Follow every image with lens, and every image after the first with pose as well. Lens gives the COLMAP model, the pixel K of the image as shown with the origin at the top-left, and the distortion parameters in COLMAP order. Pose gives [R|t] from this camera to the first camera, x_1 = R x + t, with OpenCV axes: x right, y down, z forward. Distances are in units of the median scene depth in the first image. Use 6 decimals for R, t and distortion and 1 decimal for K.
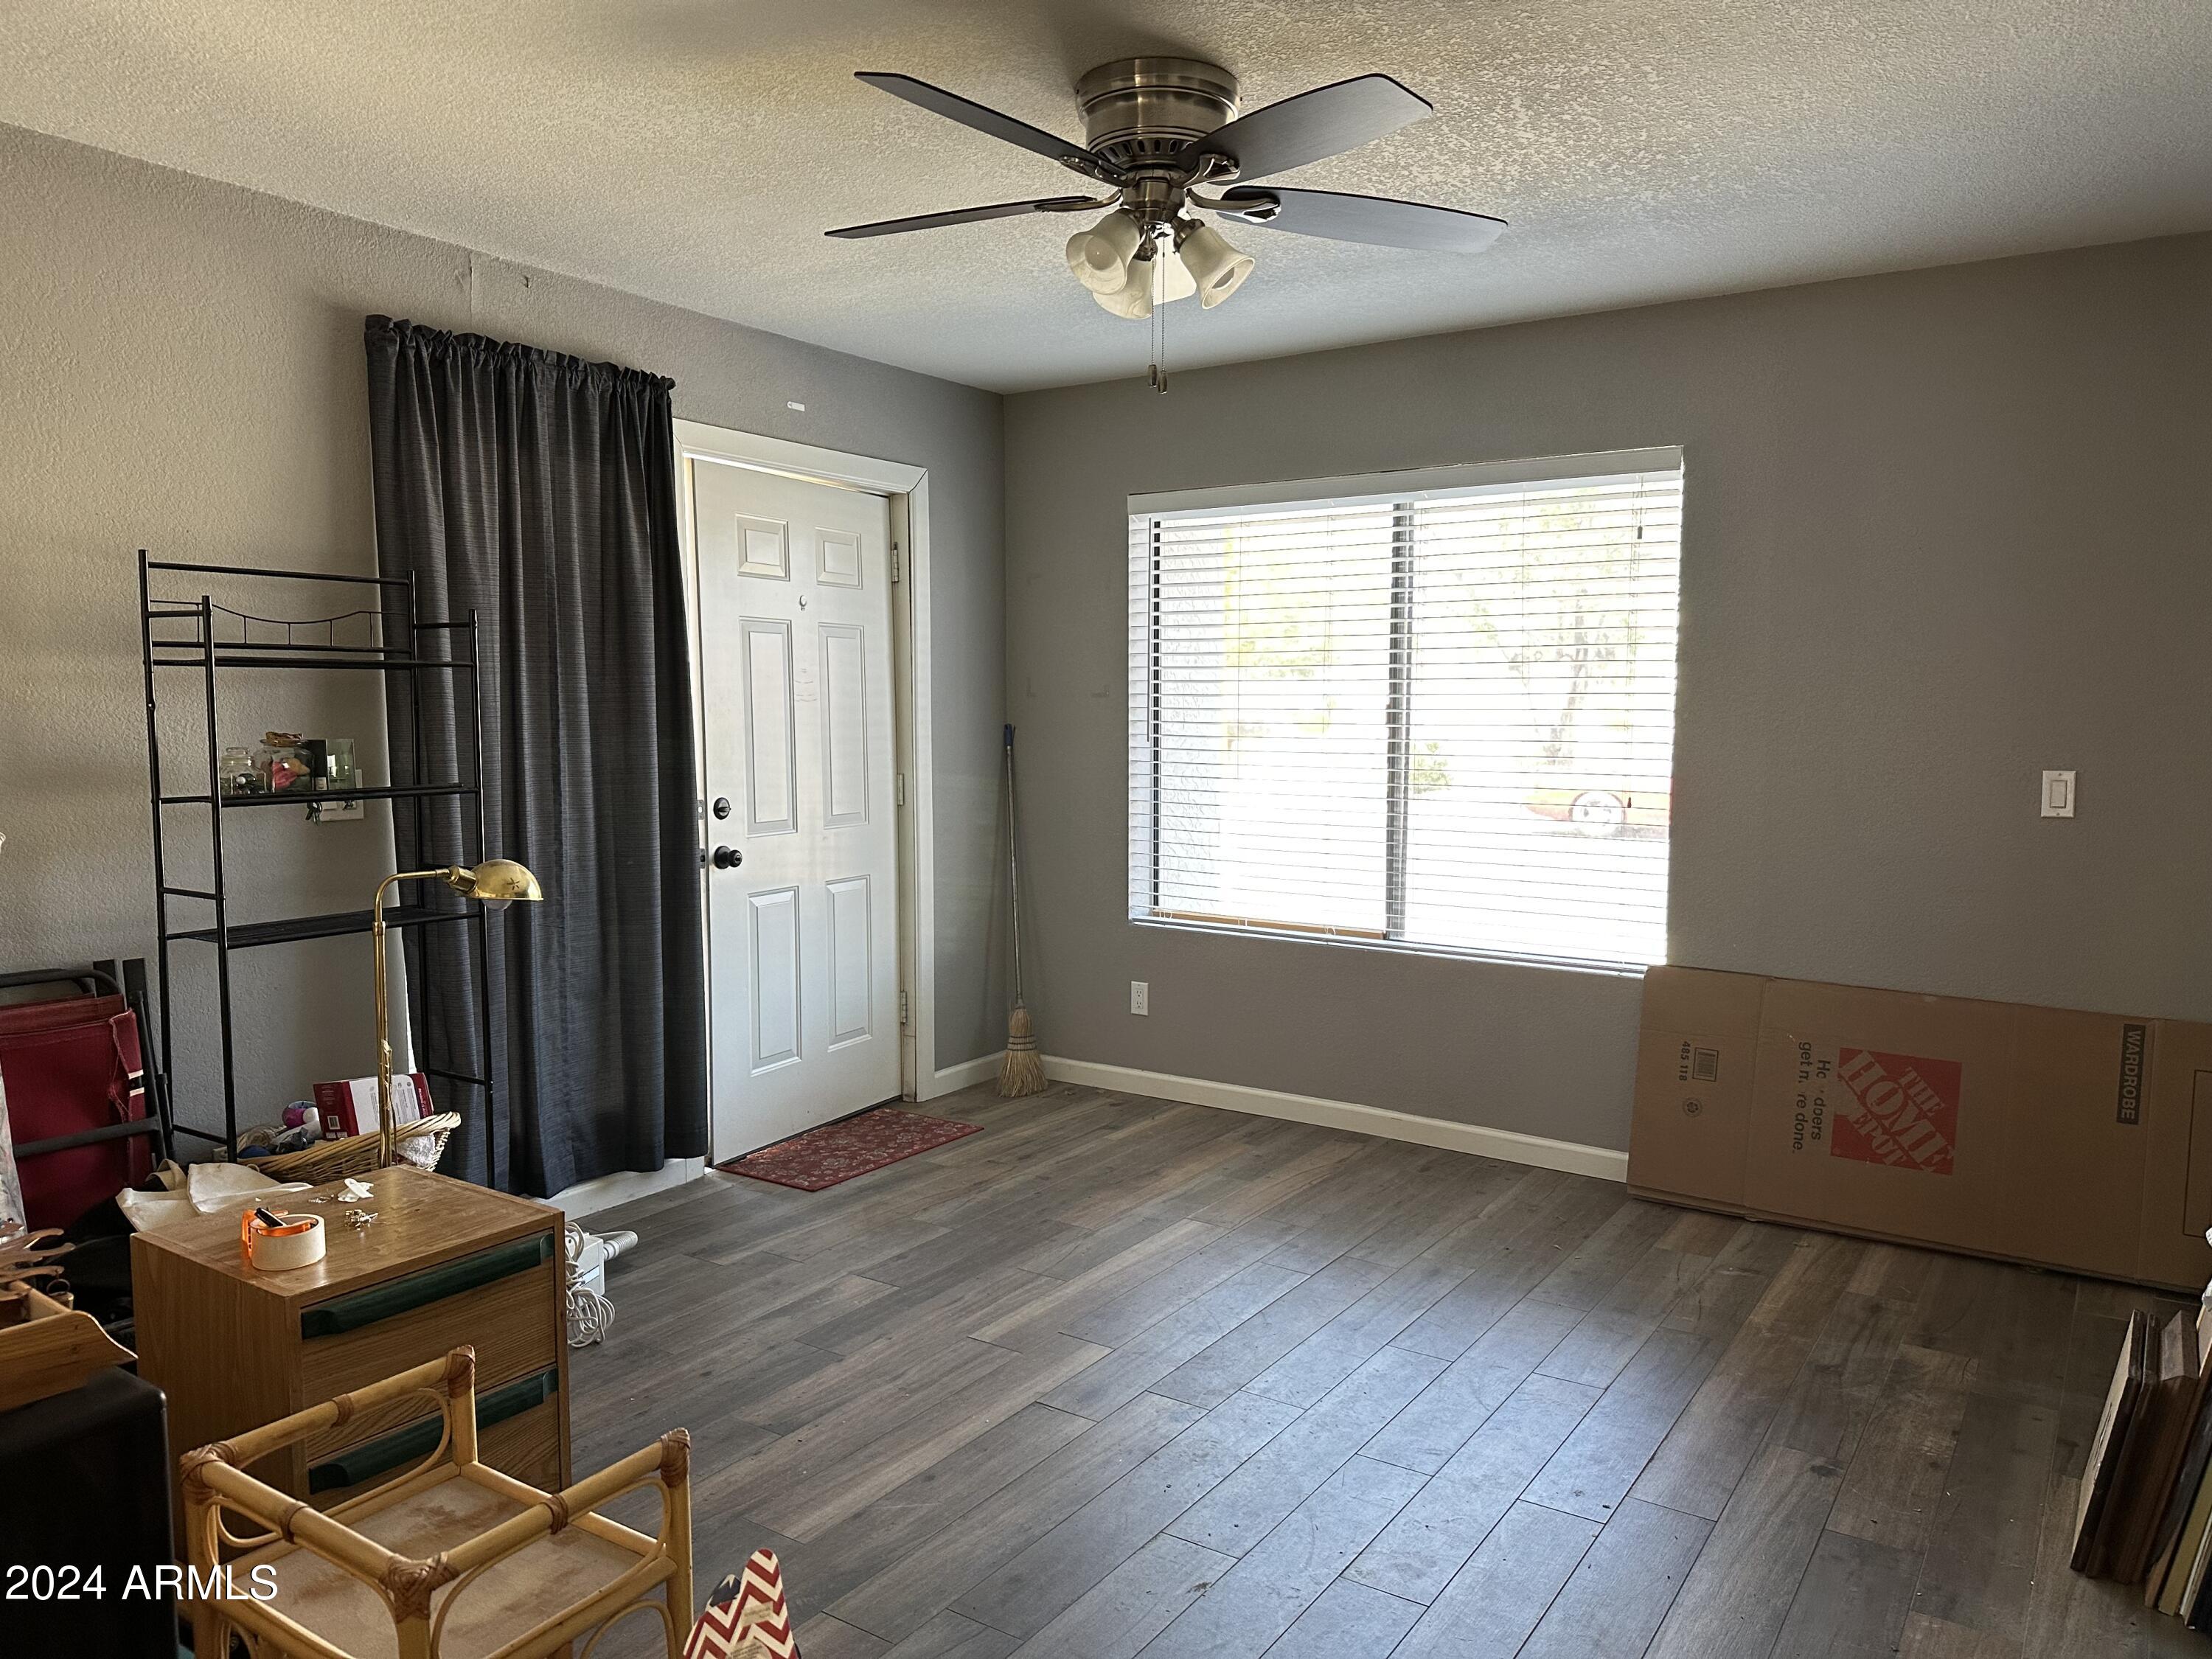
lens RADIAL K [[1567.1, 0, 1104.6], [0, 1567.1, 836.1], [0, 0, 1]] dist [0.030204, -0.036803]
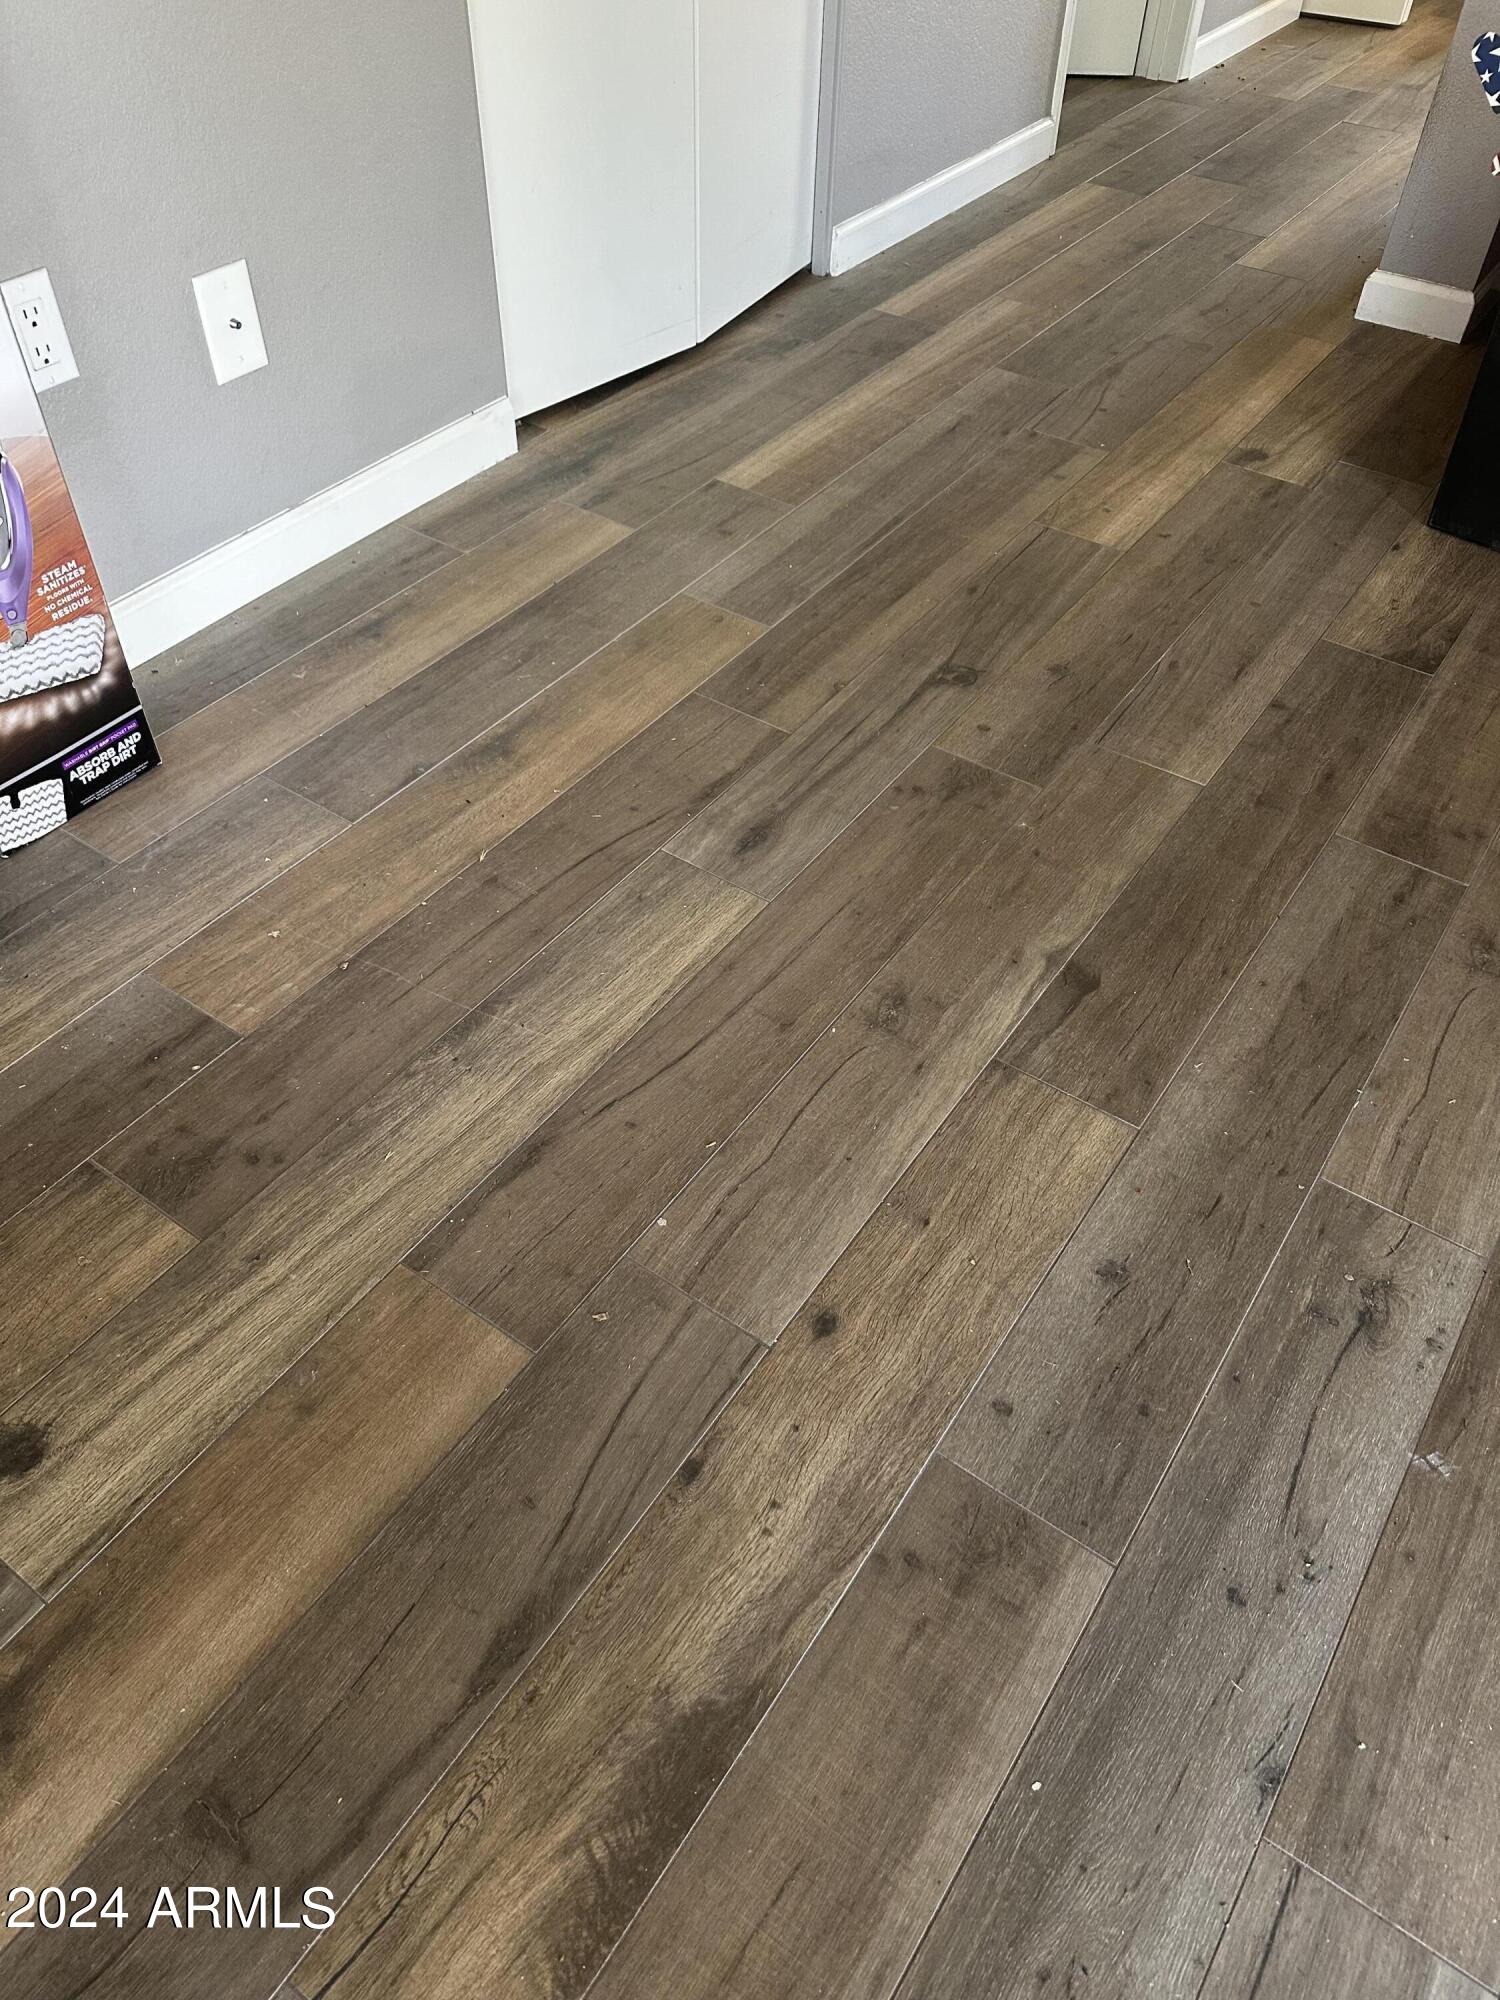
lens RADIAL K [[1416.9, 0, 742.9], [0, 1416.9, 1017.4], [0, 0, 1]] dist [0.030204, -0.036803]
pose [[-0.999680, -0.025293, -0.000140, 0.257246], [-0.015782, 0.619423, 0.784898, 0.025697], [-0.019766, 0.784650, -0.619624, 1.119921]]
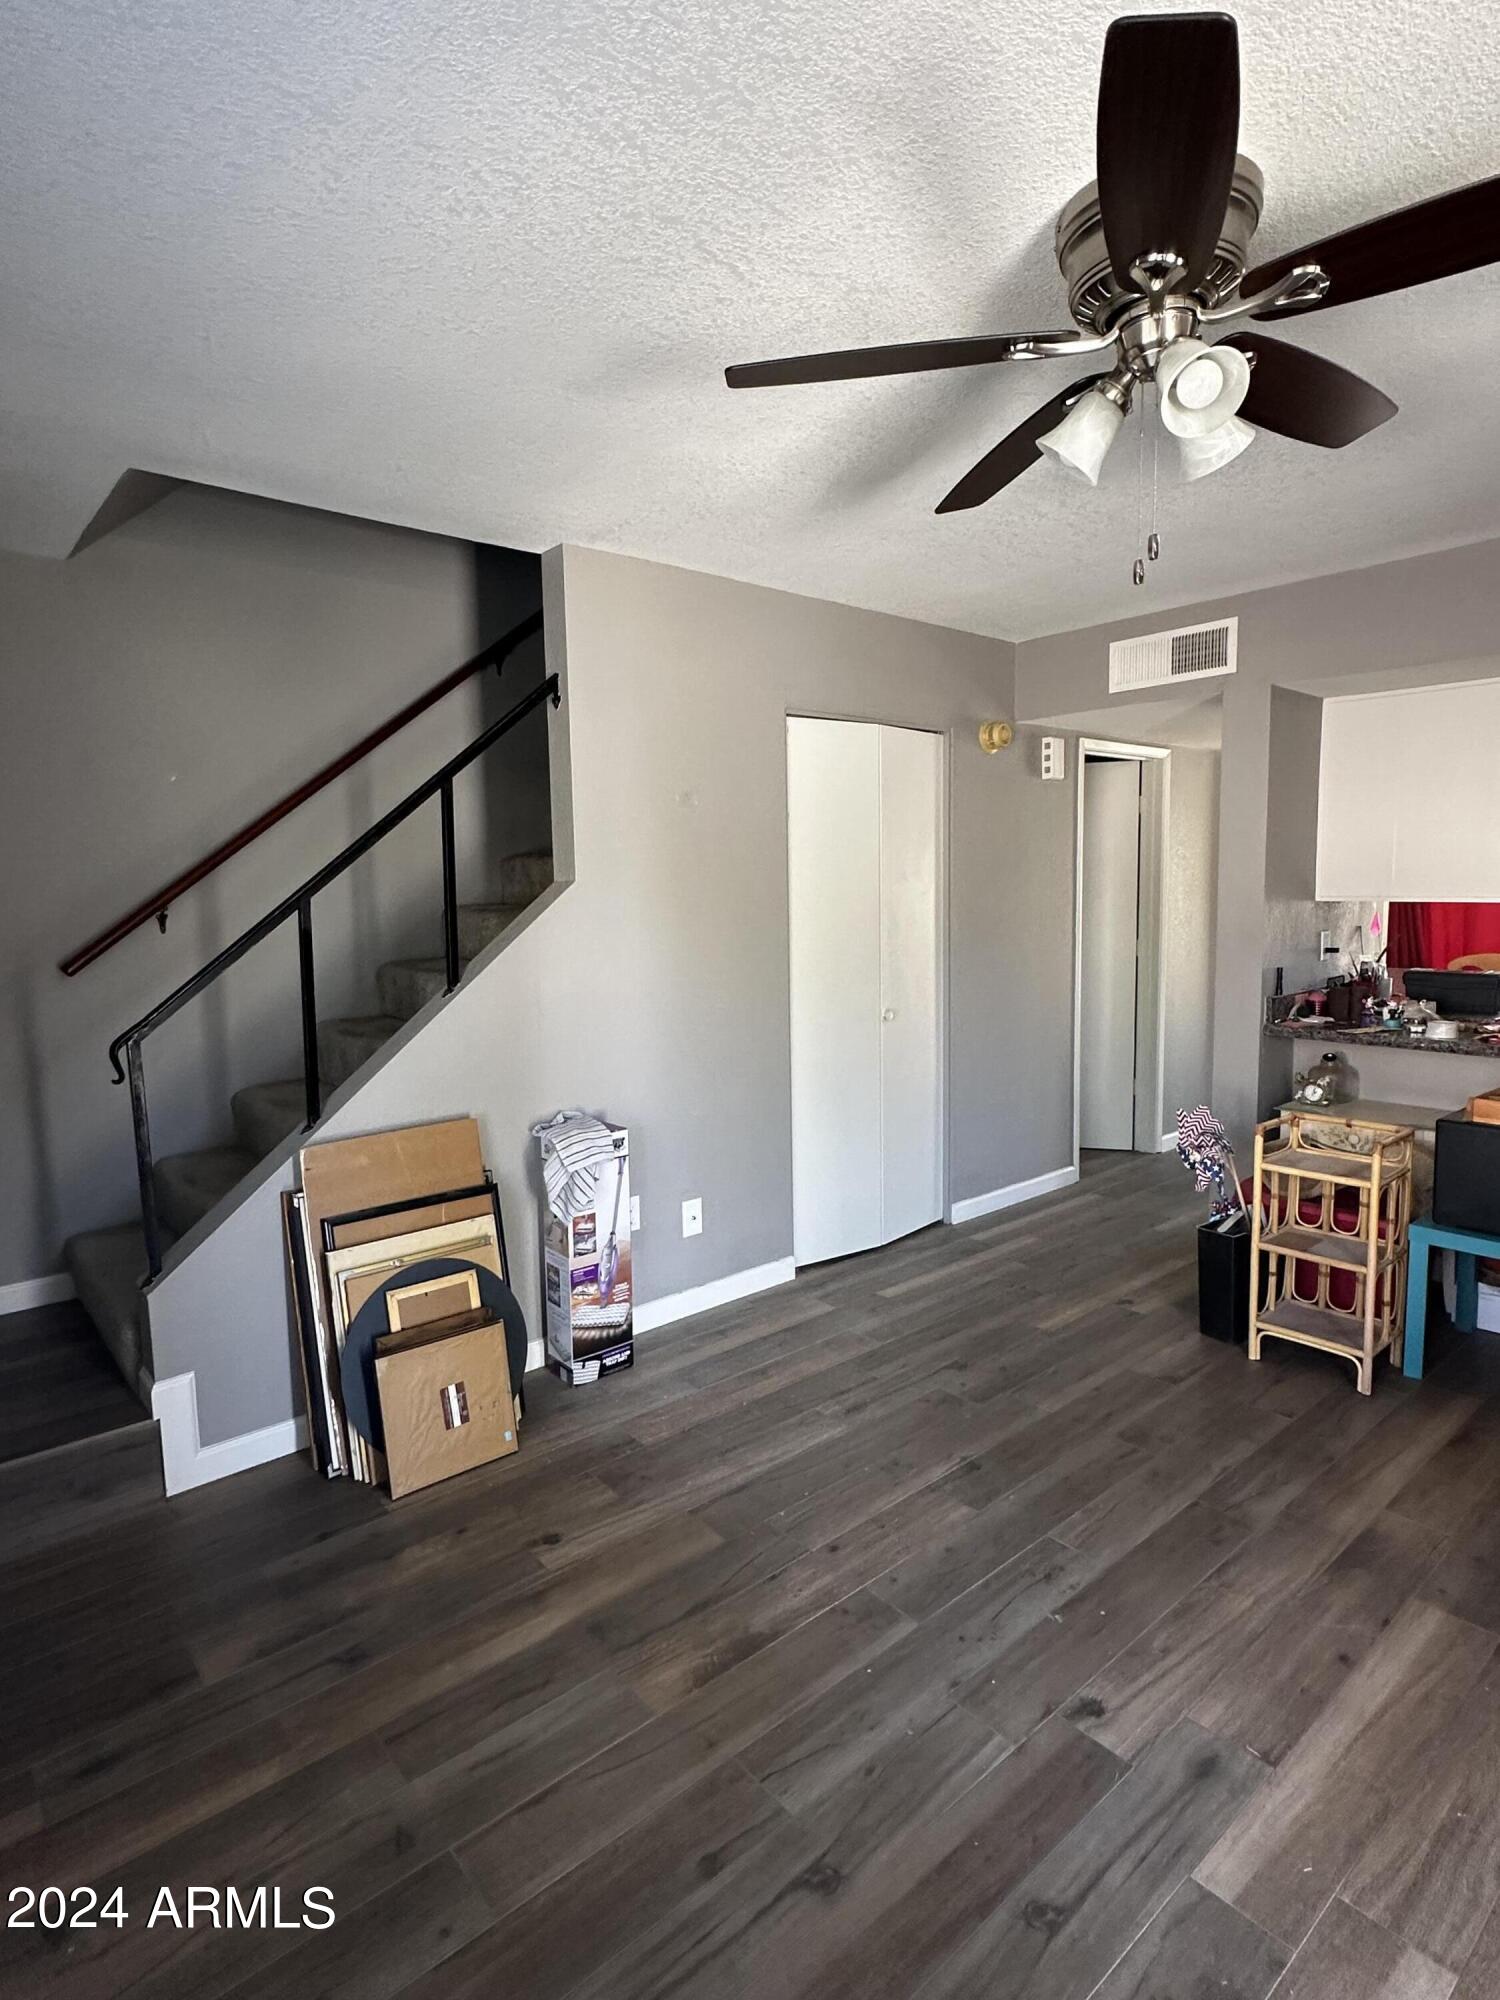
lens RADIAL K [[1045.3, 0, 753.0], [0, 1045.3, 1002.3], [0, 0, 1]] dist [-0.000074, 0.000538]
pose [[-0.964194, -0.013563, 0.264849, 0.086206], [0.037741, 0.981508, 0.187663, -0.160893], [-0.262497, 0.190939, -0.945853, 1.626207]]
